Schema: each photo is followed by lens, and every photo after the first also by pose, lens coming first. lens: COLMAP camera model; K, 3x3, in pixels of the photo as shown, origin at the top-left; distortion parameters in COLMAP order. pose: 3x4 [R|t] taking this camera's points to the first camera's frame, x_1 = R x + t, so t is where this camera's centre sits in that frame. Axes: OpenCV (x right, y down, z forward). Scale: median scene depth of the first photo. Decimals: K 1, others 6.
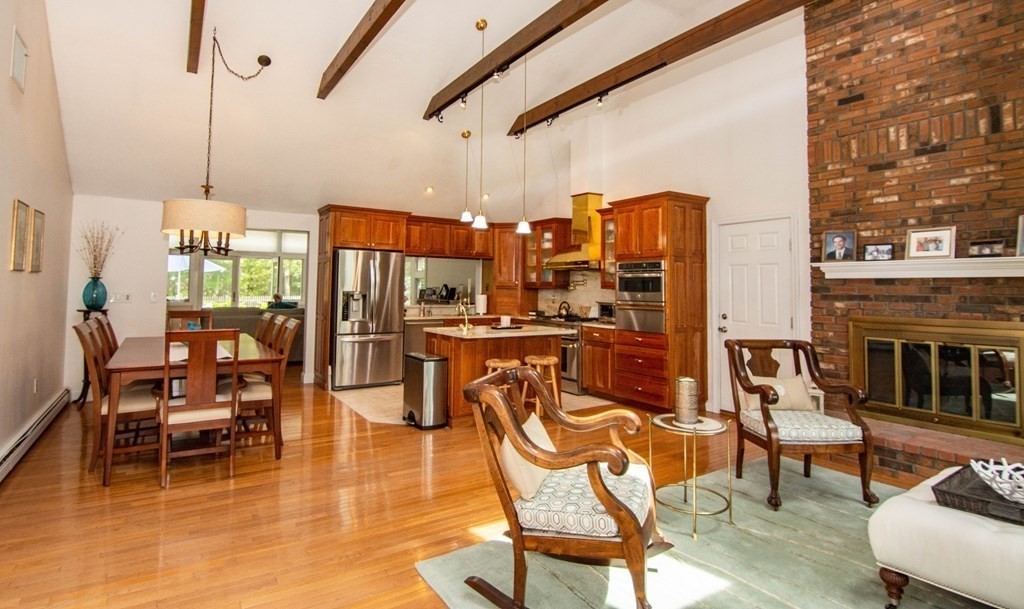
lens RADIAL K [[497.9, 0, 499.8], [0, 497.9, 266.4], [0, 0, 1]] dist [-0.002880, -0.000106]
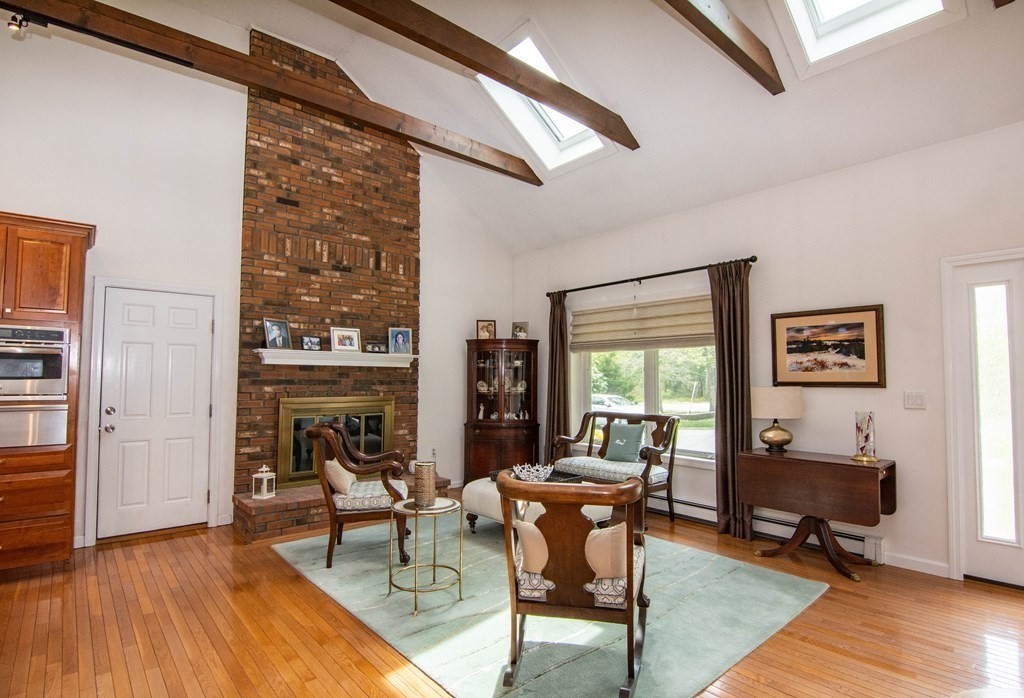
lens RADIAL K [[523.9, 0, 494.5], [0, 523.9, 354.8], [0, 0, 1]] dist [-0.000831, -0.000214]
pose [[-0.099687, 0.033273, 0.994462, -0.472201], [-0.051677, 0.997919, -0.038569, 0.022361], [-0.993676, -0.055235, -0.097760, 0.630099]]
